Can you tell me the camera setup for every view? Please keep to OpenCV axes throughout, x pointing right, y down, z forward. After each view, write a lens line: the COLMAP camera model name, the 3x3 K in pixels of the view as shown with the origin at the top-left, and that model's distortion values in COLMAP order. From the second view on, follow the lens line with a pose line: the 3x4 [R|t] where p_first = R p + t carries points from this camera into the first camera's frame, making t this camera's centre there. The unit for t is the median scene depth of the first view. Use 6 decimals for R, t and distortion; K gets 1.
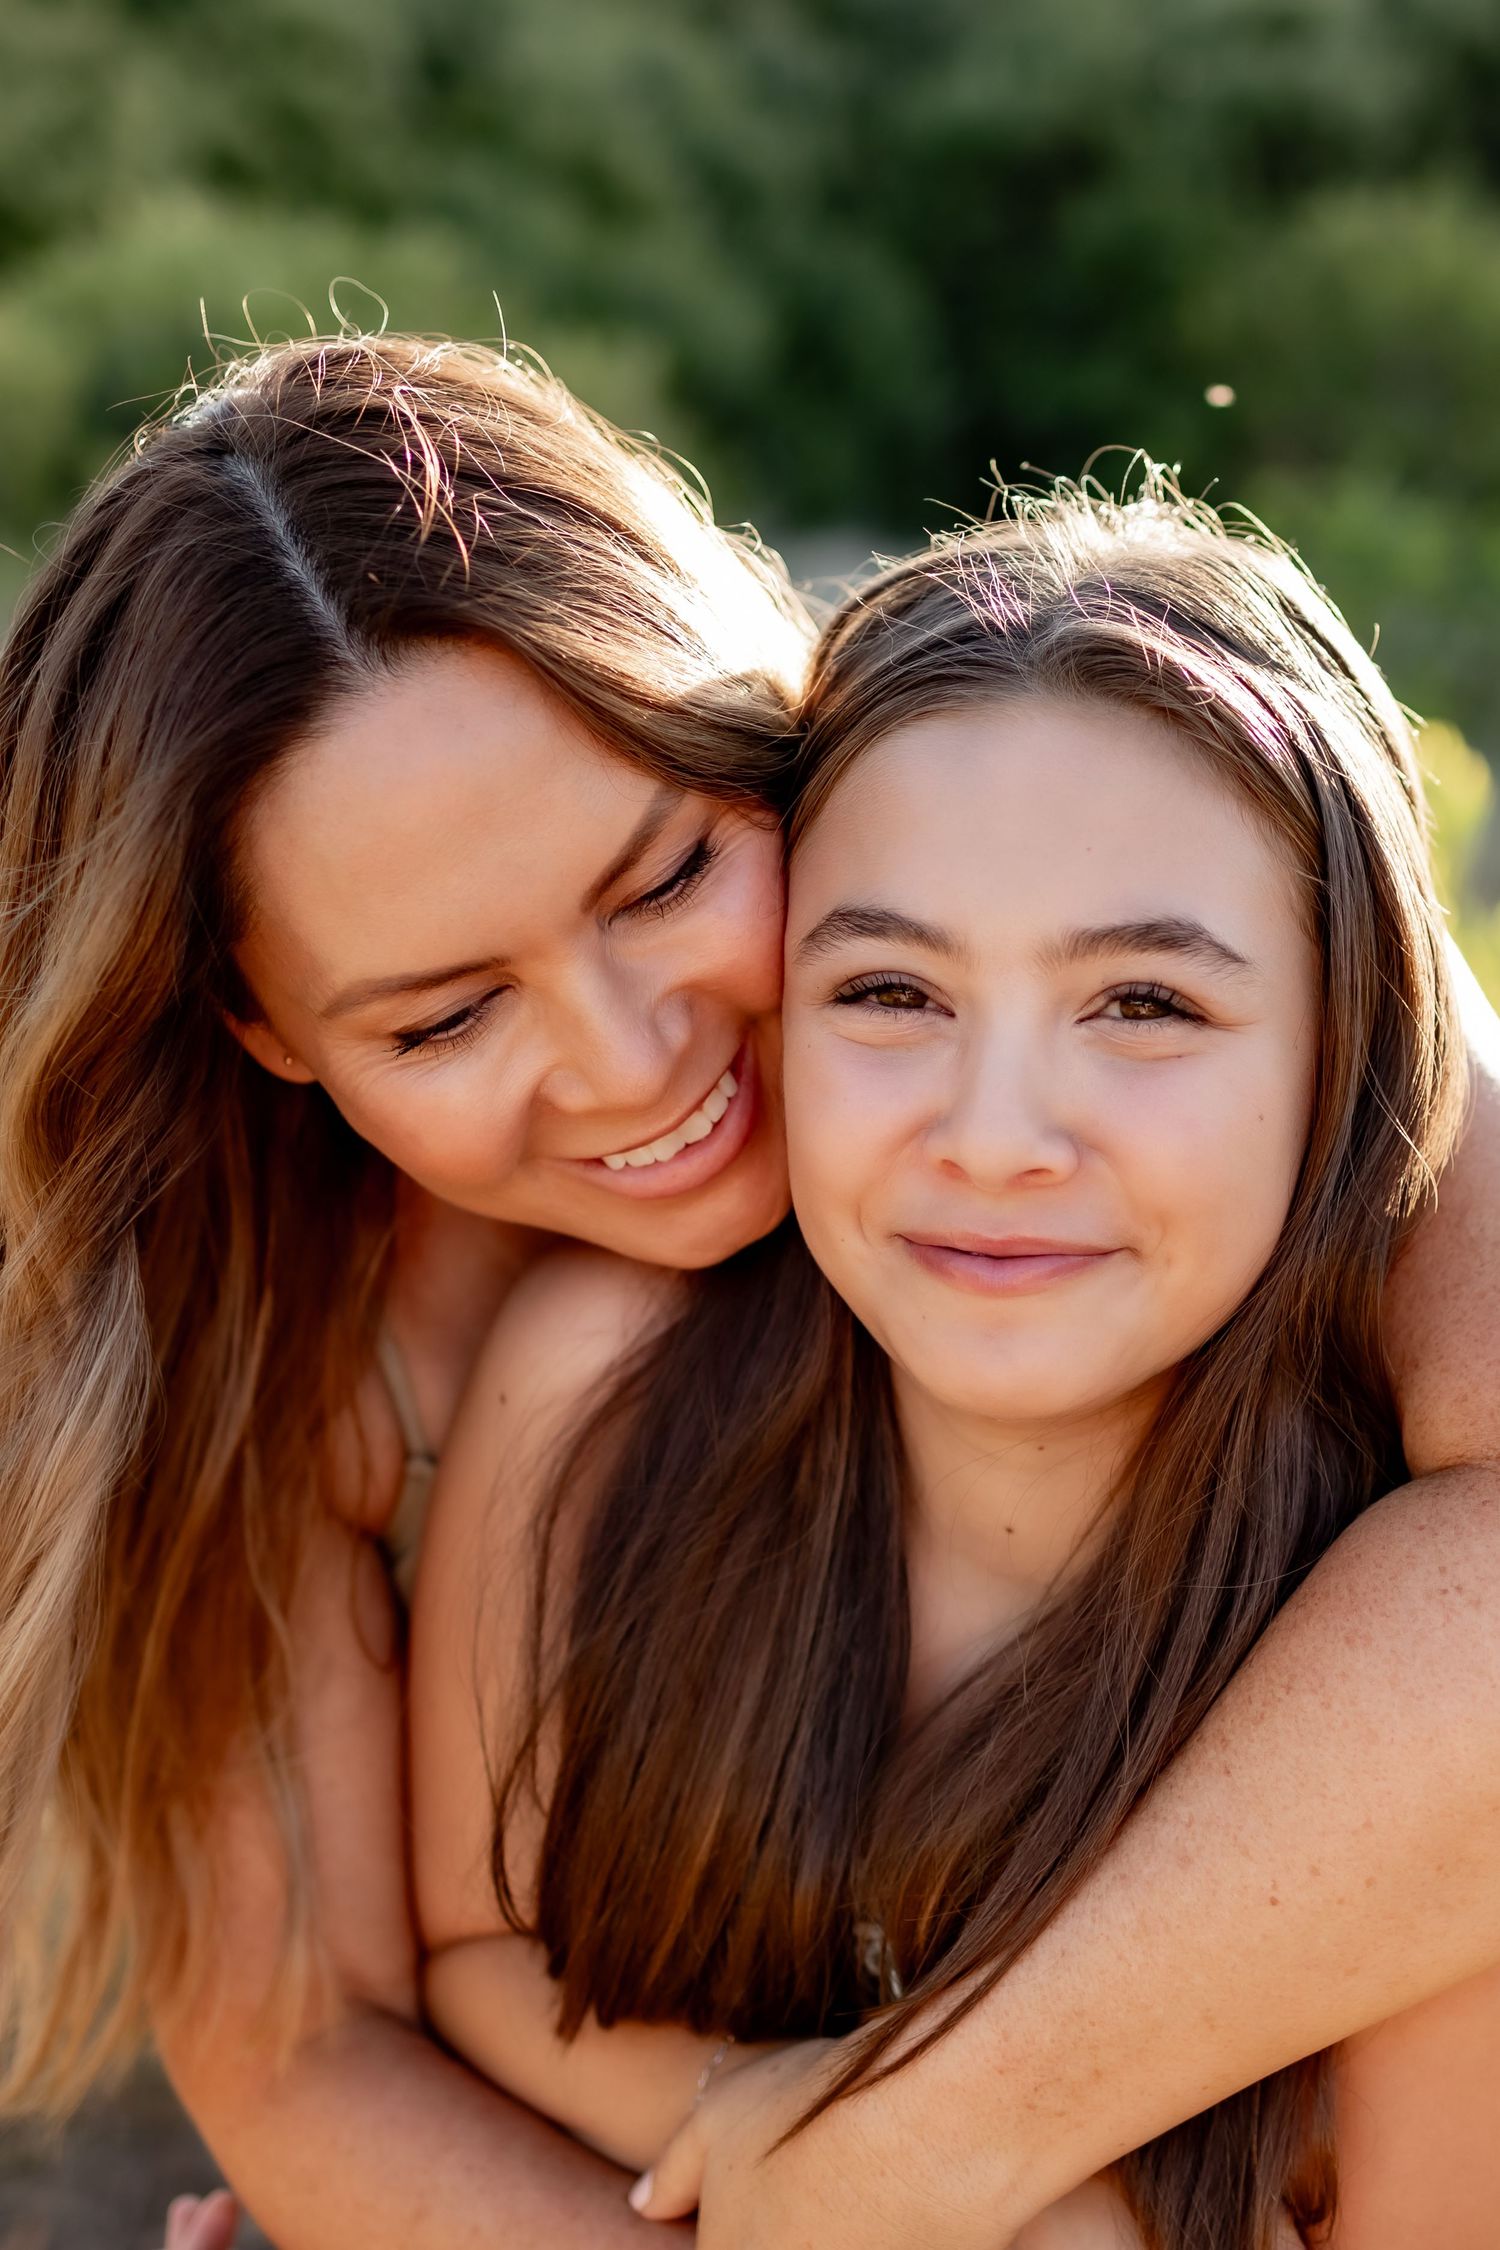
lens RADIAL K [[2156.0, 0, 750.0], [0, 2156.0, 1125.0], [0, 0, 1]] dist [0.008012, -0.012716]
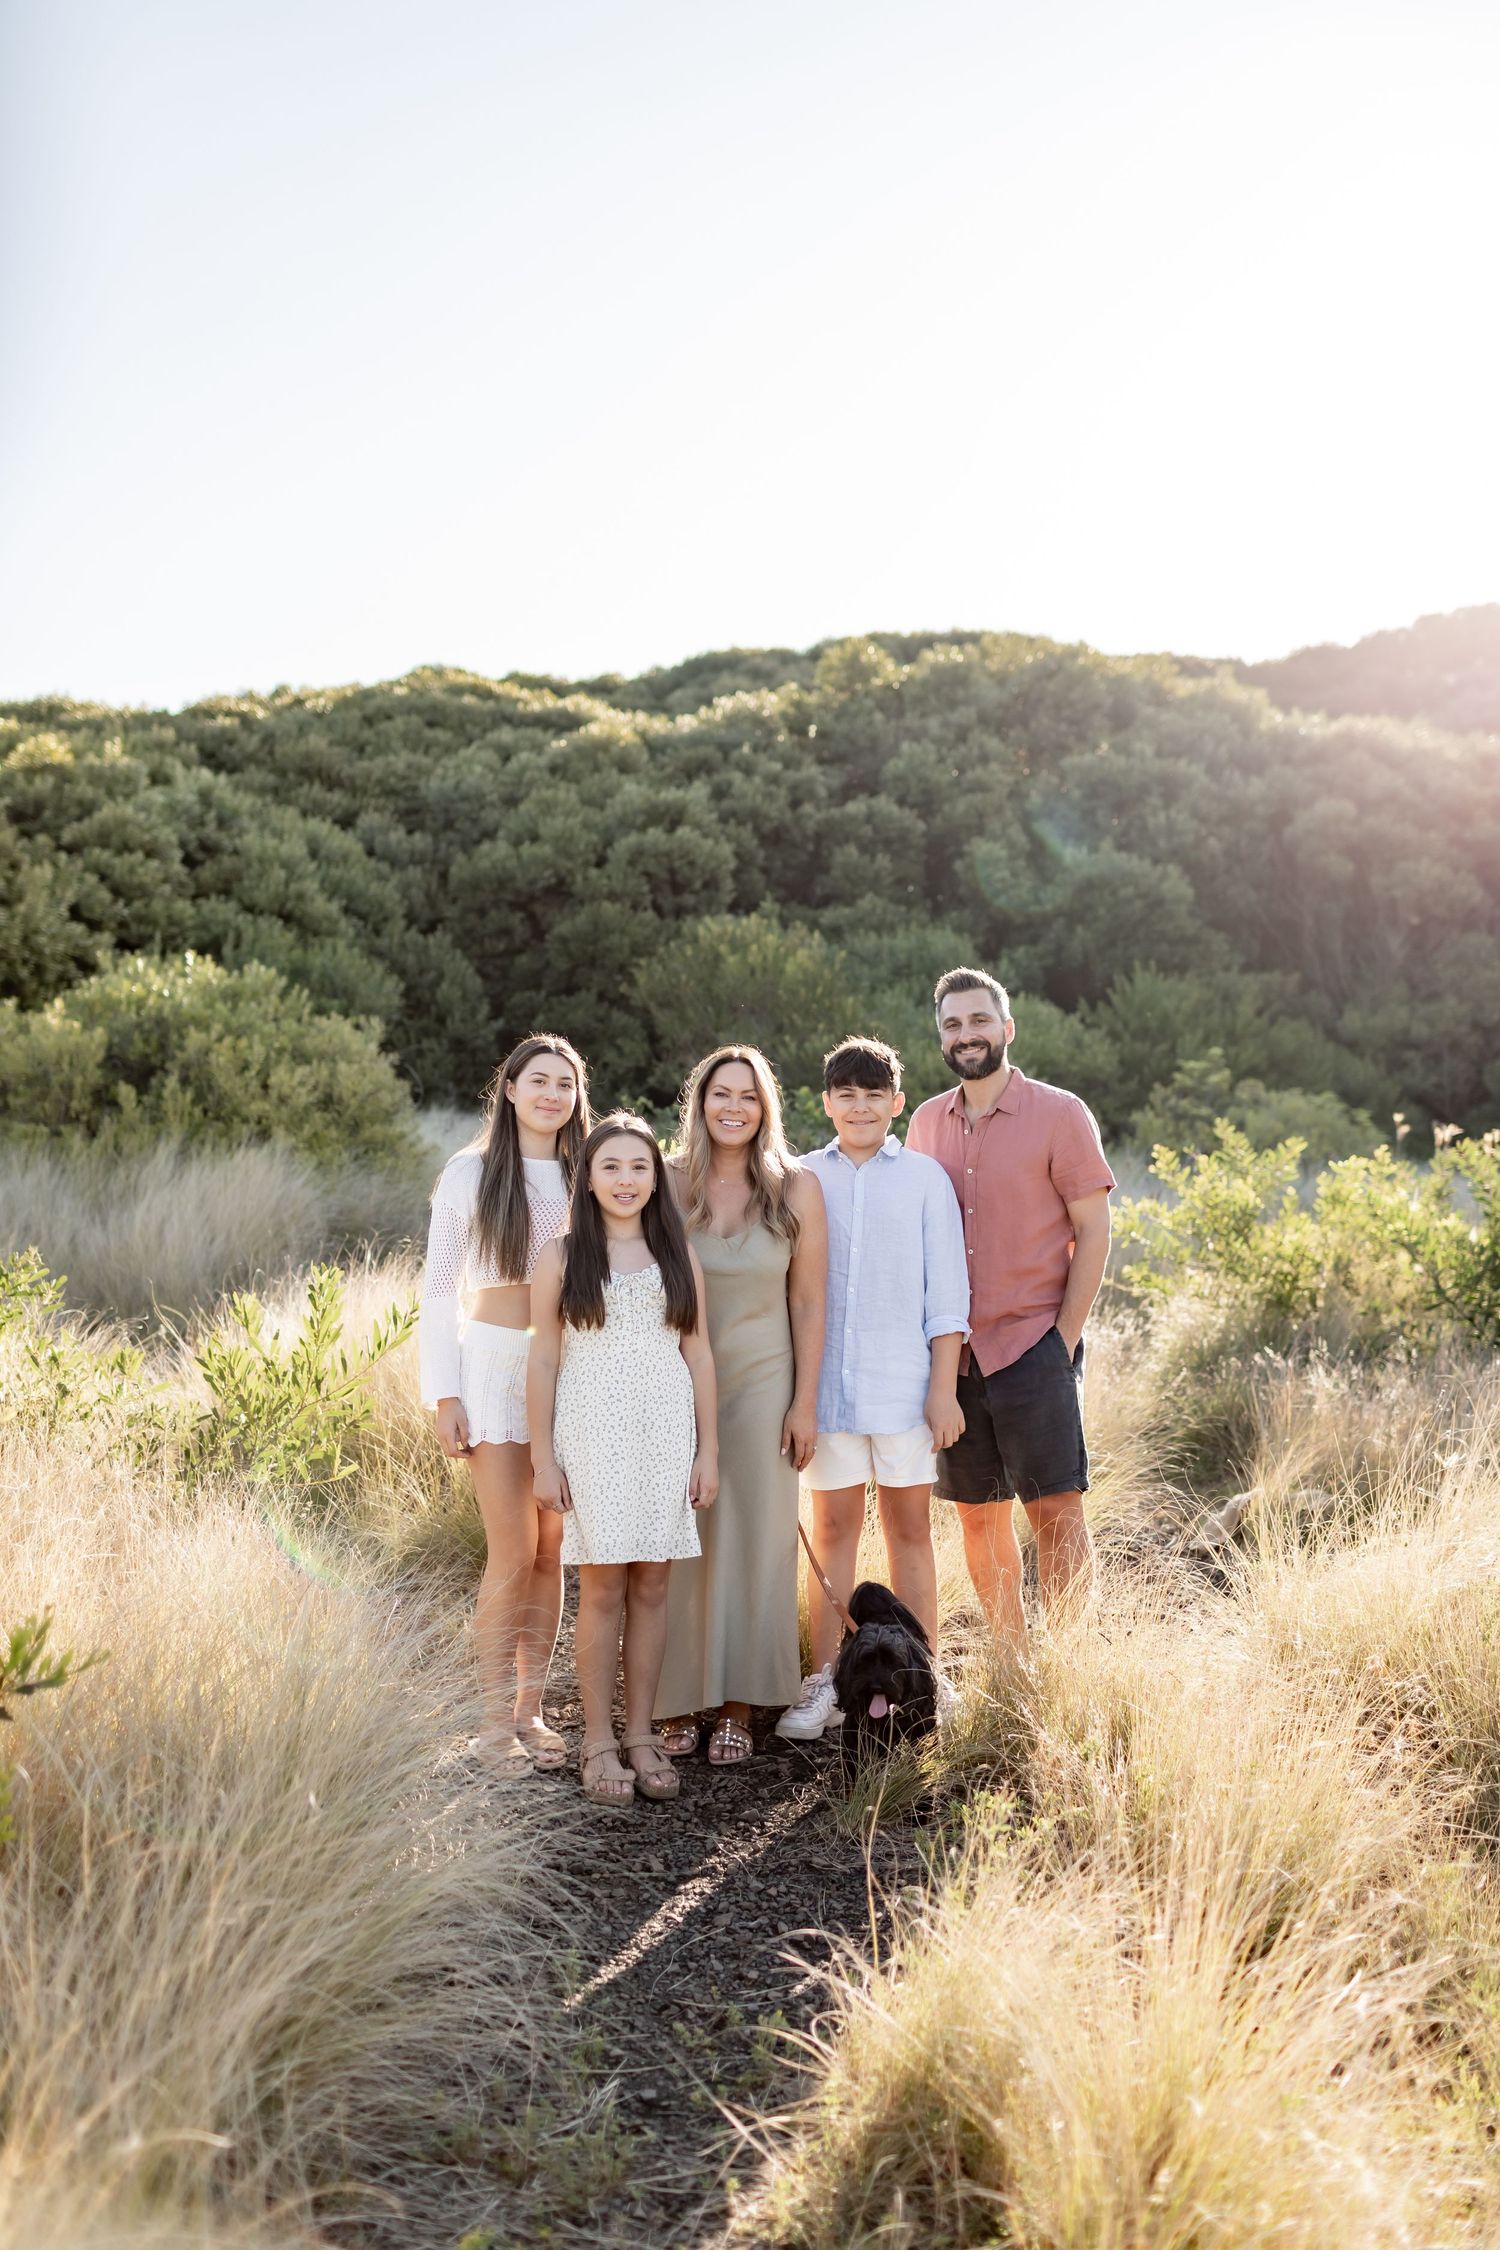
lens RADIAL K [[2156.0, 0, 750.0], [0, 2156.0, 1125.0], [0, 0, 1]] dist [0.008012, -0.012716]
pose [[0.969077, -0.028970, 0.245053, -0.144159], [0.089307, 0.966939, -0.238860, 0.180039], [-0.230031, 0.253358, 0.939625, -0.682293]]
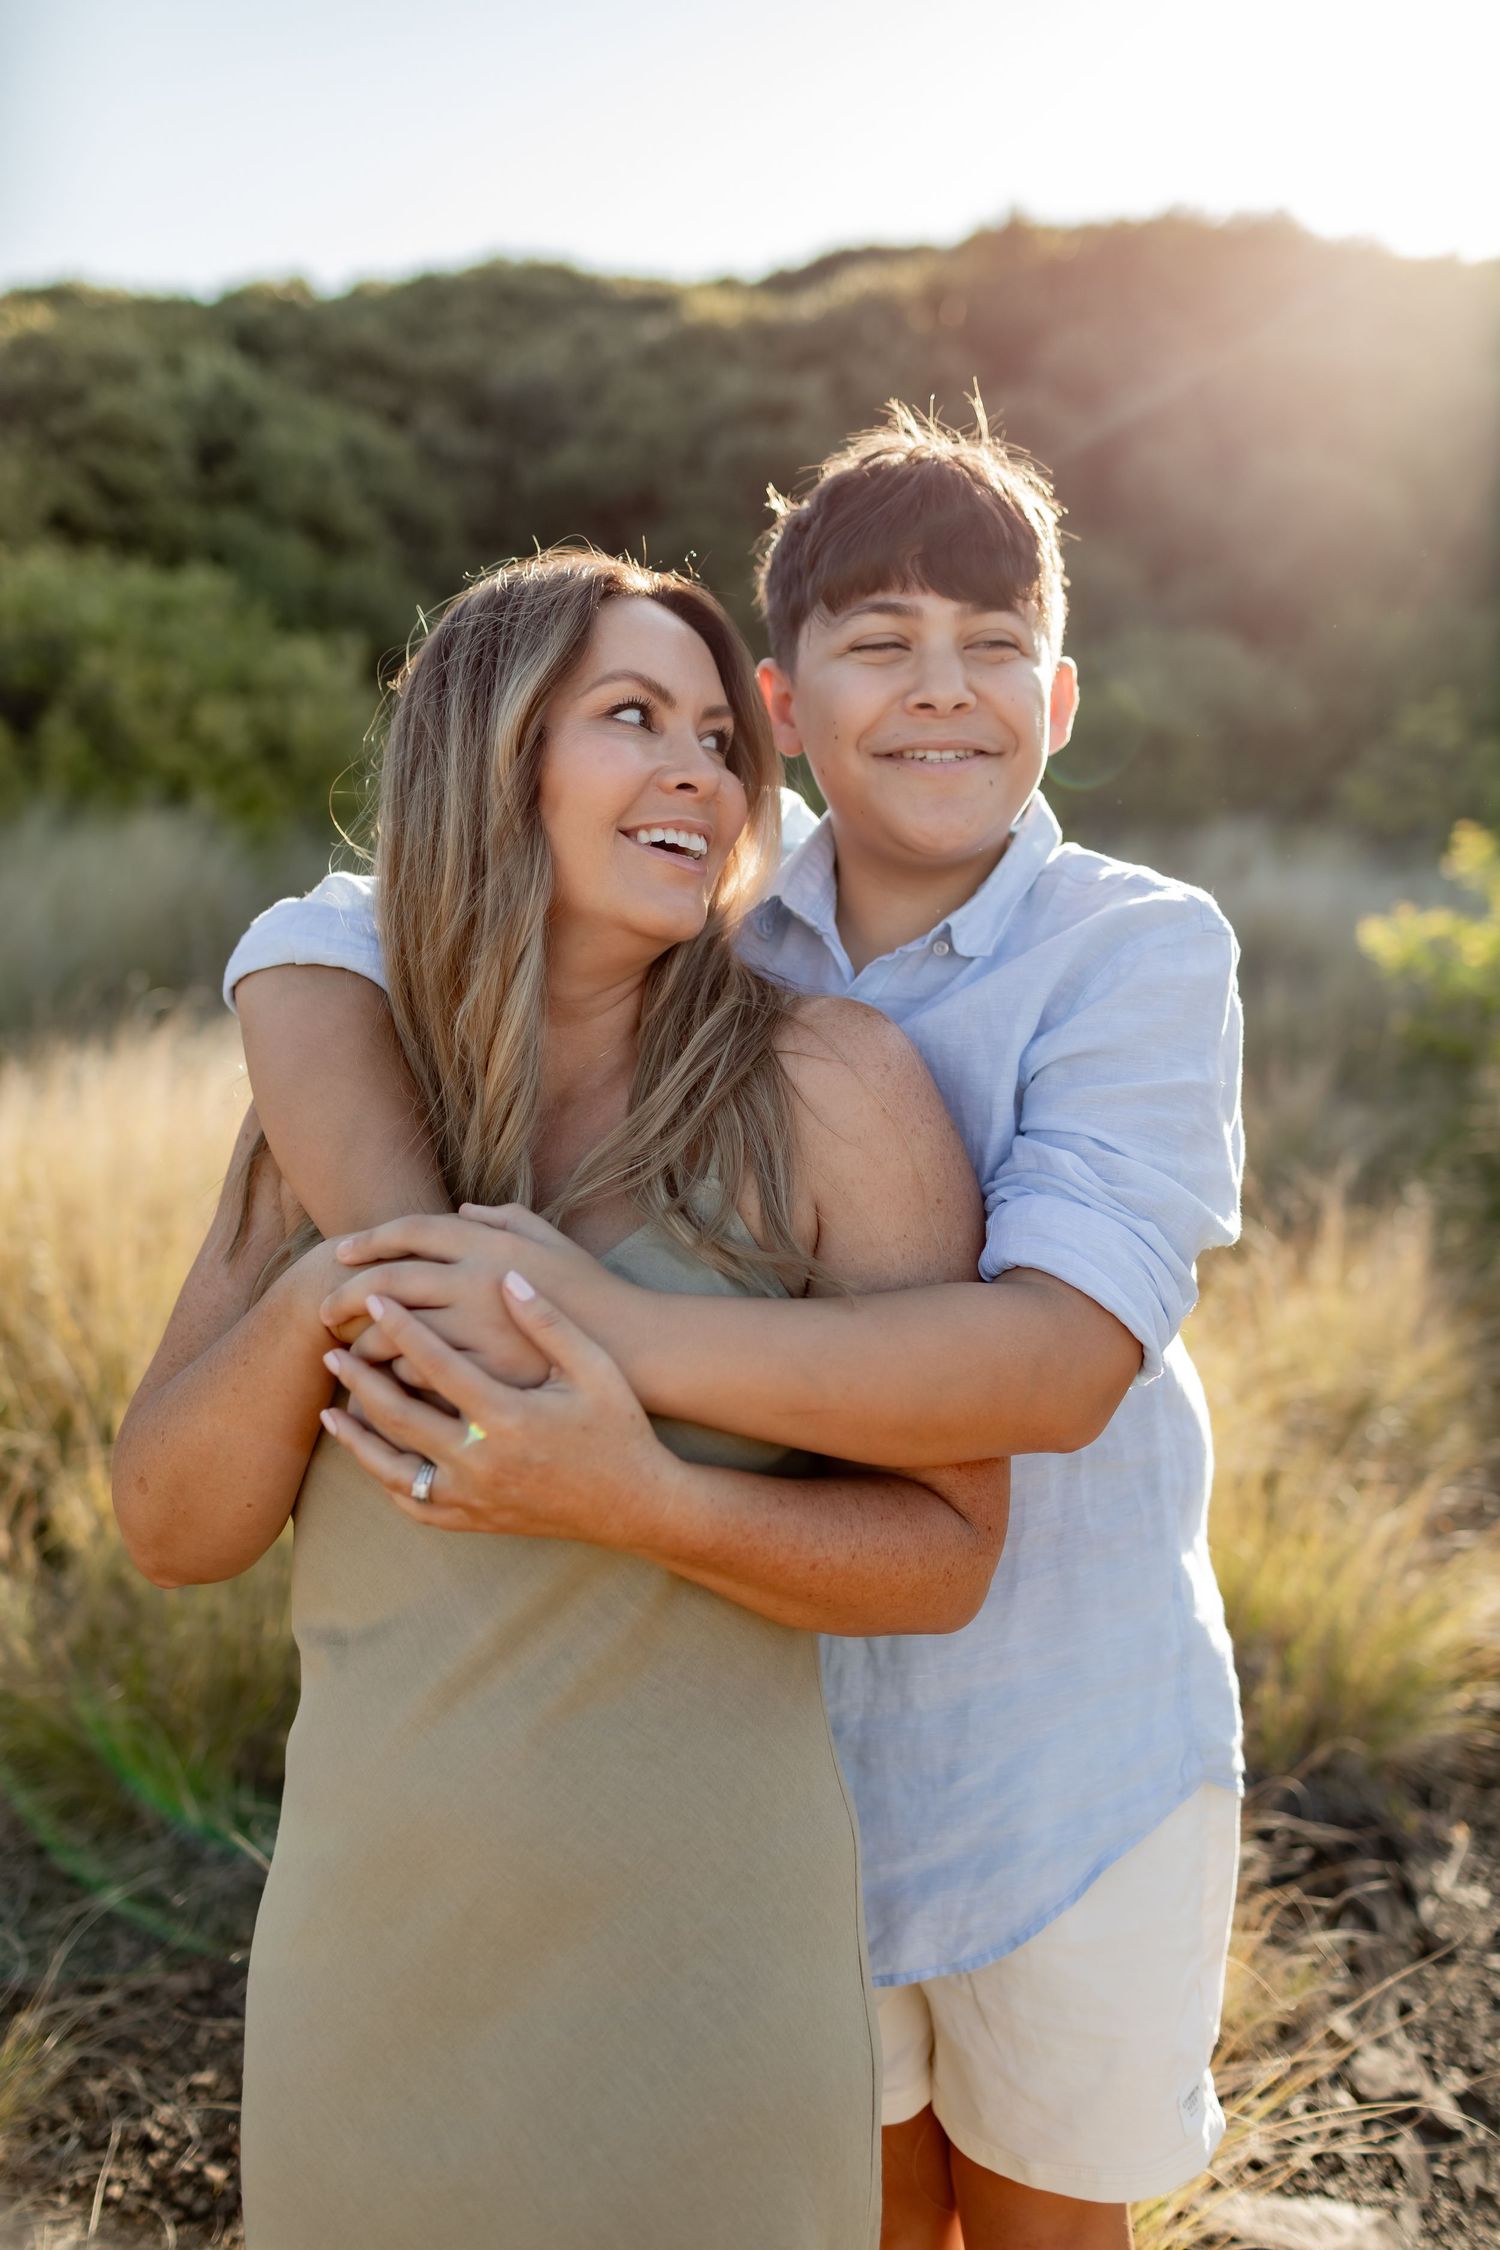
lens RADIAL K [[2116.4, 0, 750.0], [0, 2116.4, 1125.0], [0, 0, 1]] dist [-0.003980, -0.000916]
pose [[0.983464, -0.048717, 0.174427, -0.053821], [0.064913, 0.993969, -0.088381, 0.112168], [-0.169069, 0.098242, 0.980696, -0.411333]]
